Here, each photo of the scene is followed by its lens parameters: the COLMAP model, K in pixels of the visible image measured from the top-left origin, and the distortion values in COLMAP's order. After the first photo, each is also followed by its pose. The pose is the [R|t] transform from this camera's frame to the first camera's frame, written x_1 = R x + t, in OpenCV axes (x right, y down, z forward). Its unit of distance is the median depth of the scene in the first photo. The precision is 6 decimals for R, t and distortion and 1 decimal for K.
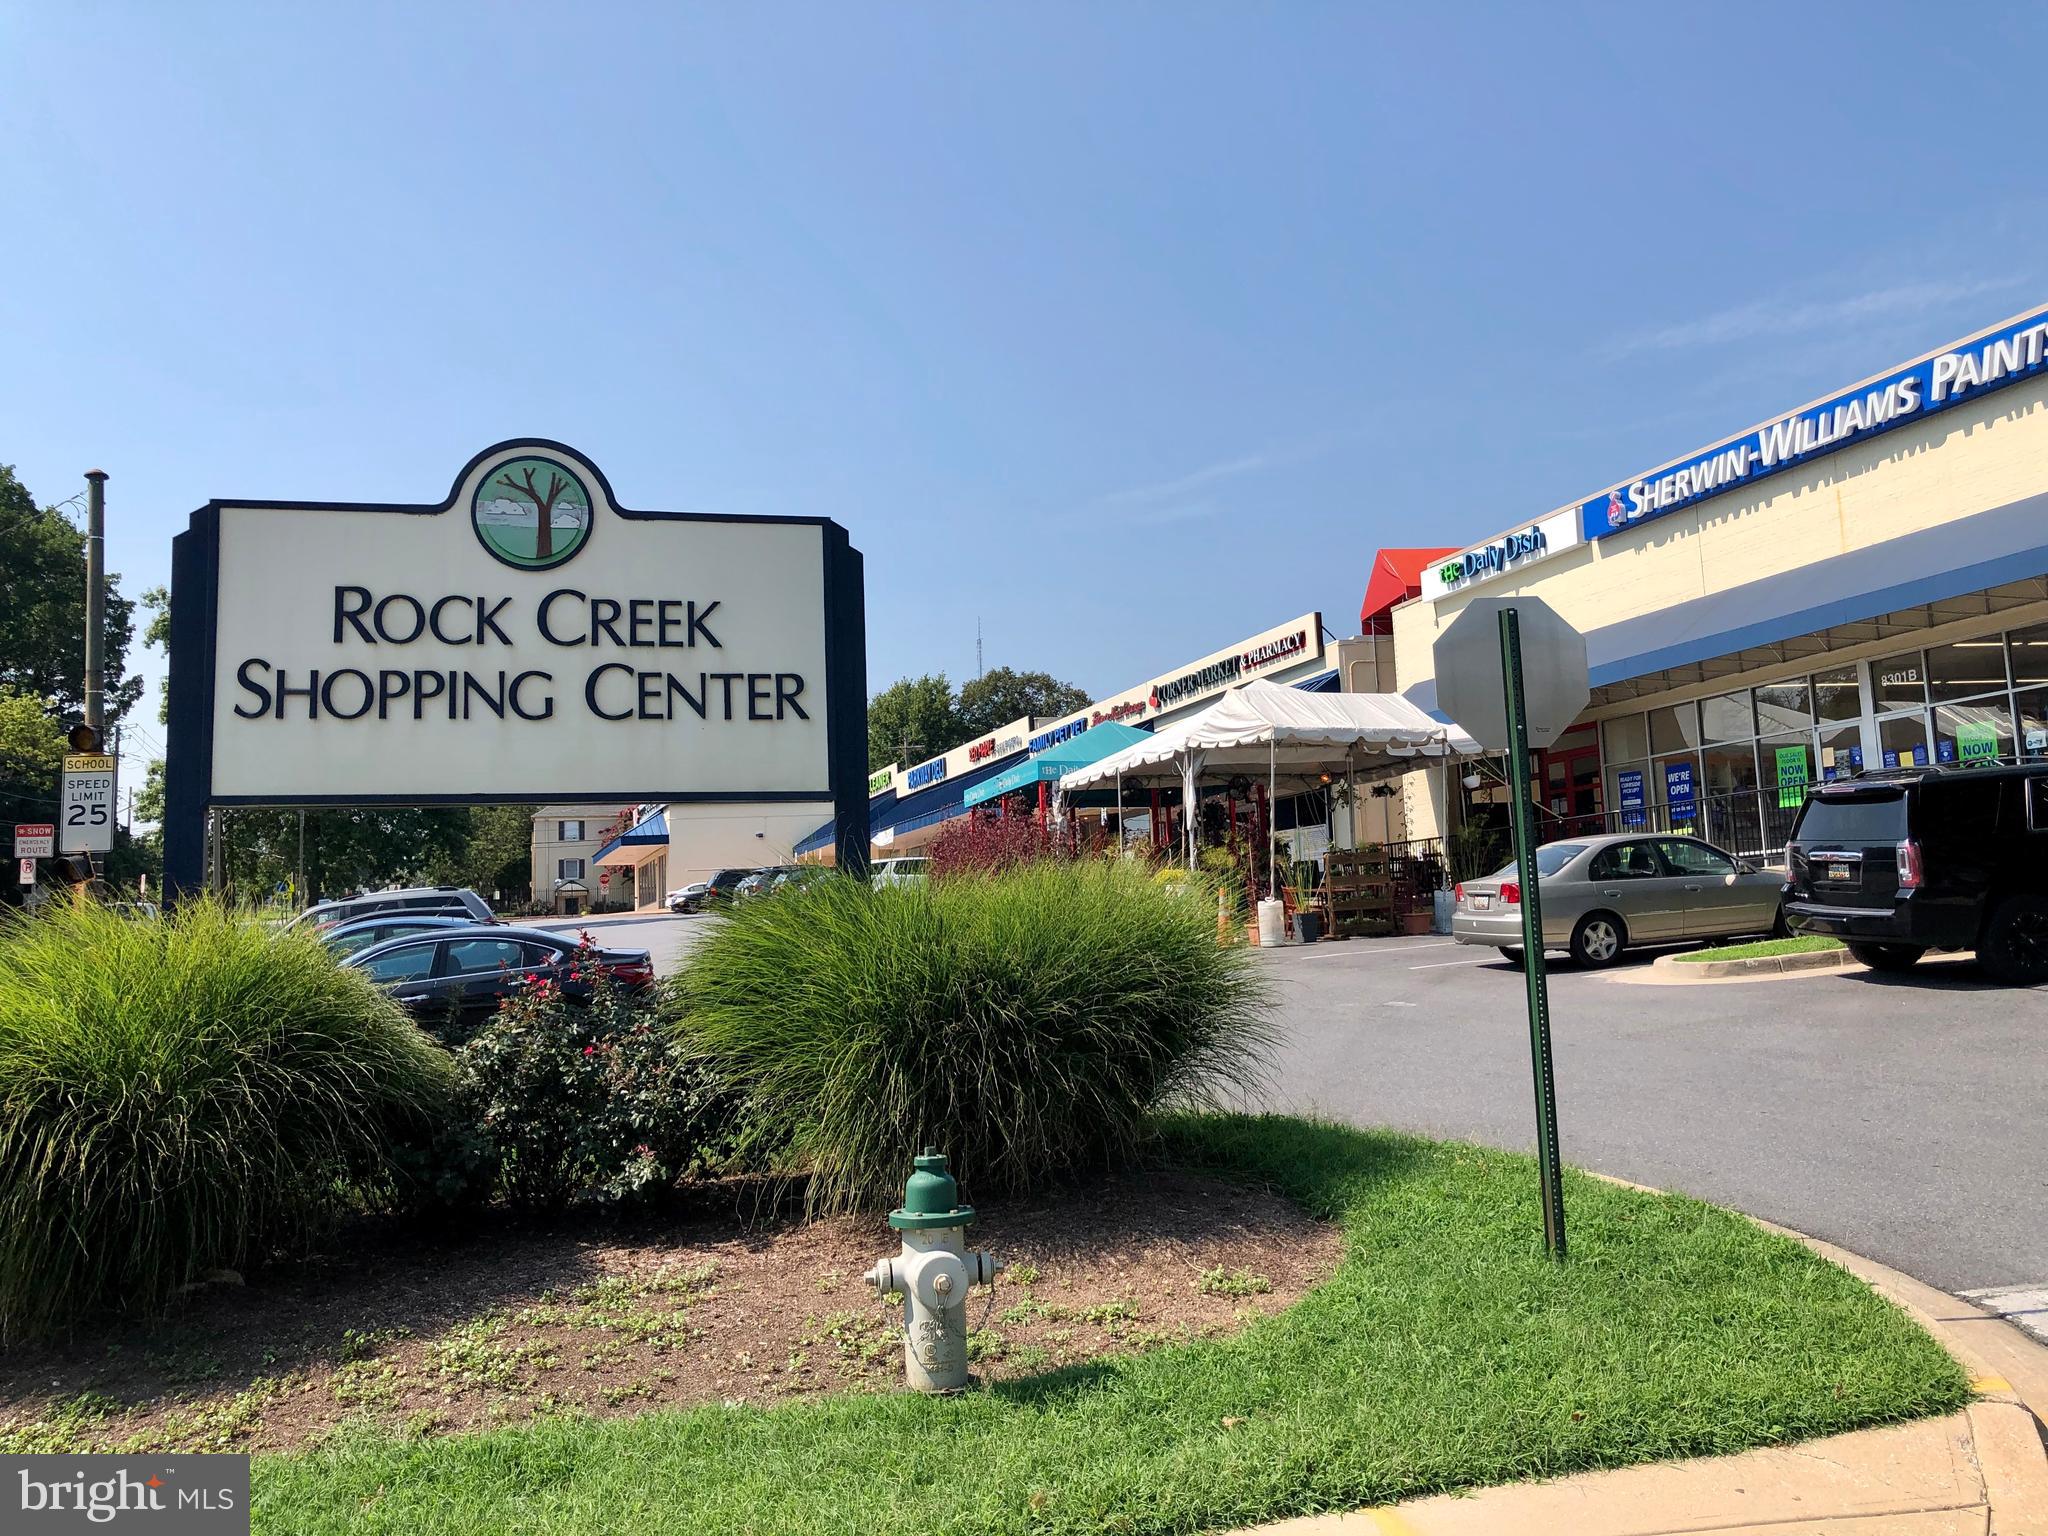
lens RADIAL K [[1584.1, 0, 1035.8], [0, 1584.1, 785.3], [0, 0, 1]] dist [-0.002561, 0.015144]
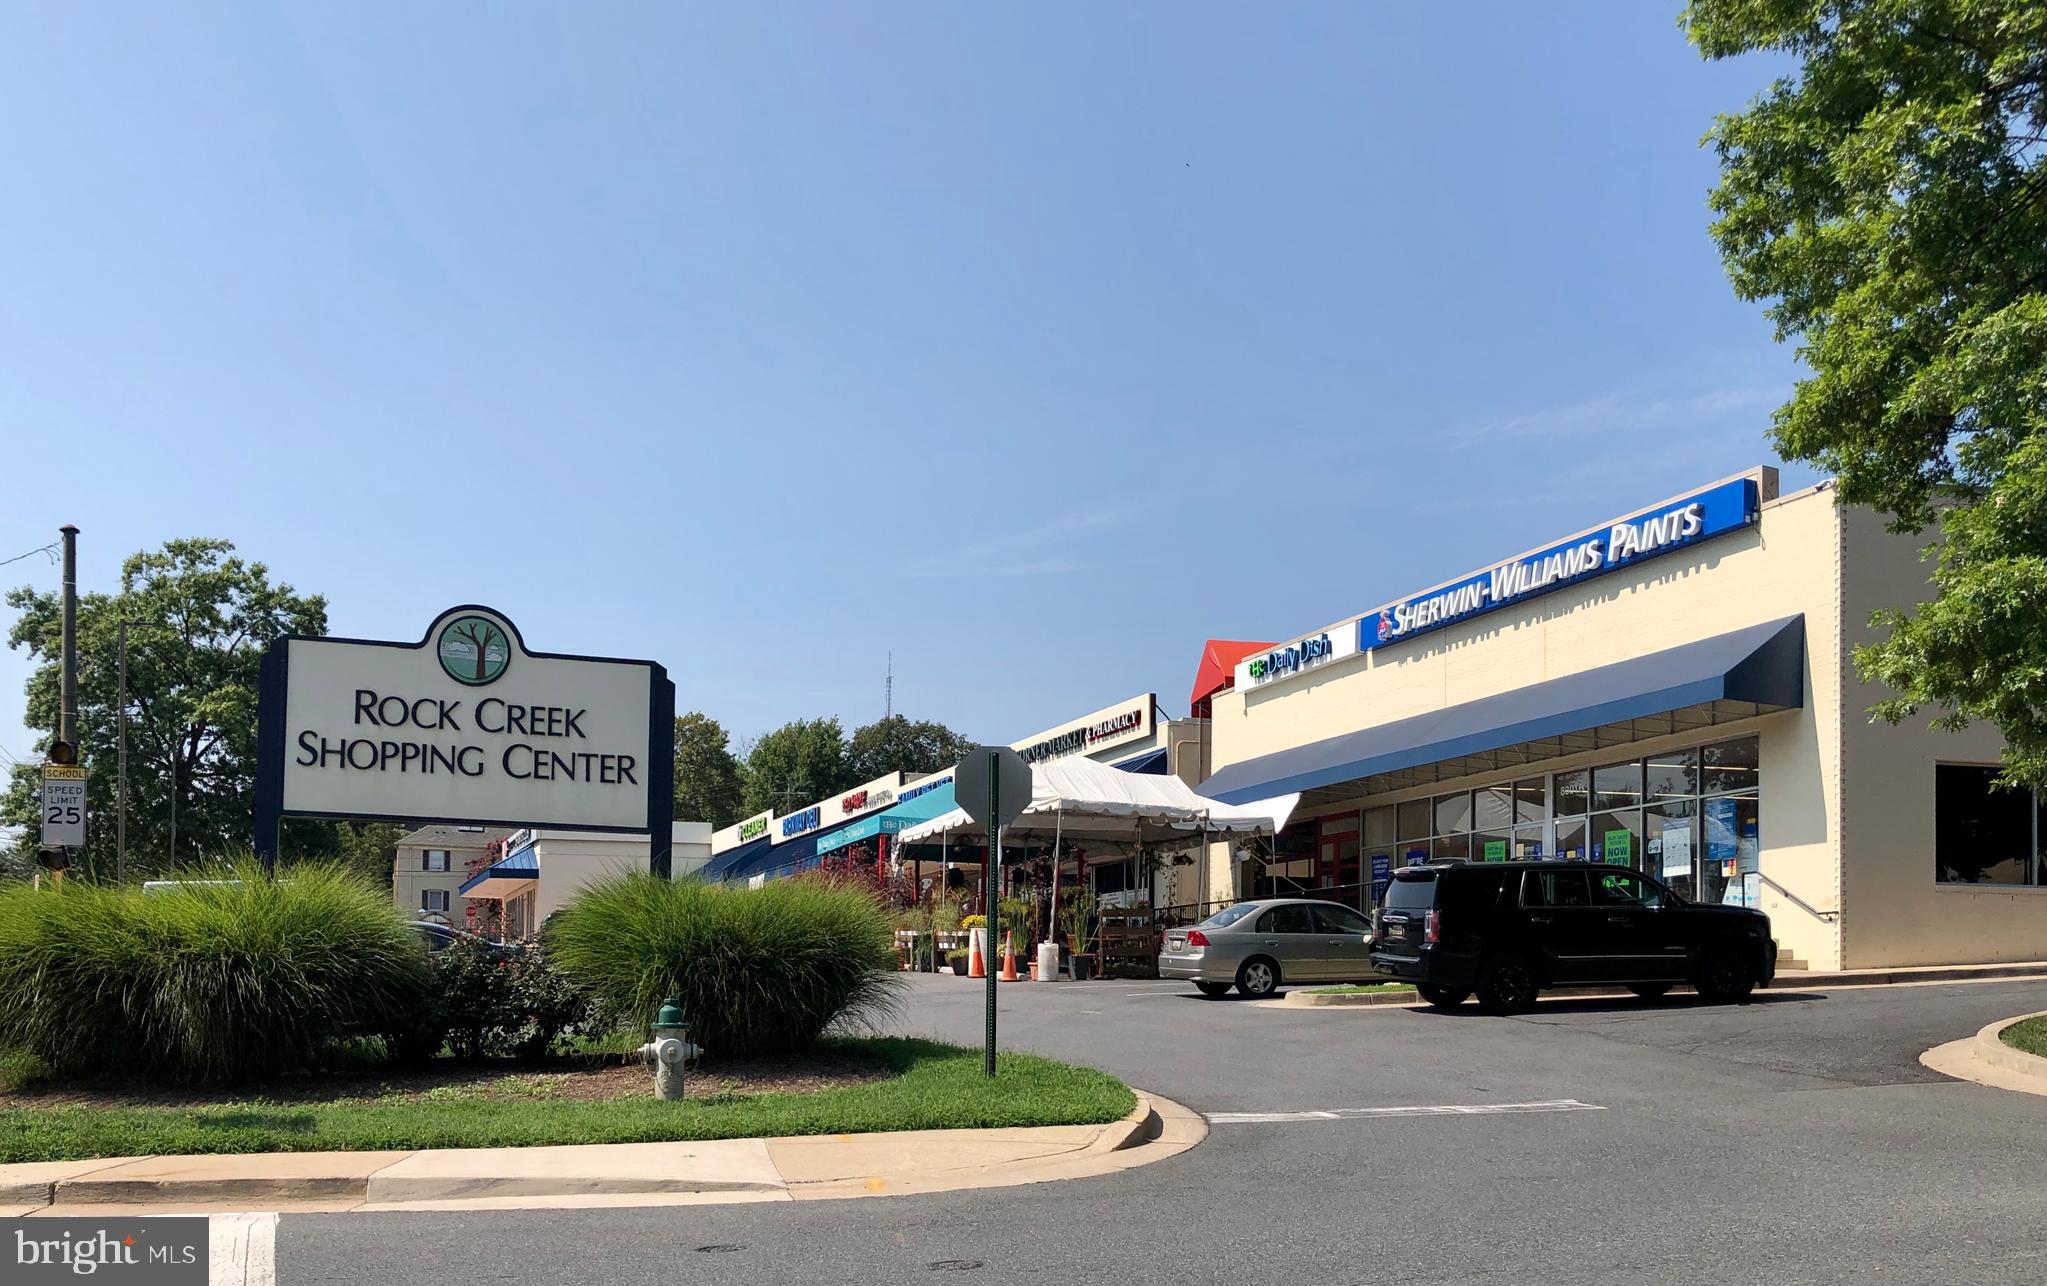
lens RADIAL K [[1636.5, 0, 1006.0], [0, 1636.5, 988.7], [0, 0, 1]] dist [-0.006632, 0.030965]
pose [[0.997184, 0.052402, 0.053643, 0.164840], [-0.056954, 0.994563, 0.087181, 0.000425], [-0.048783, -0.089991, 0.994747, -0.760579]]
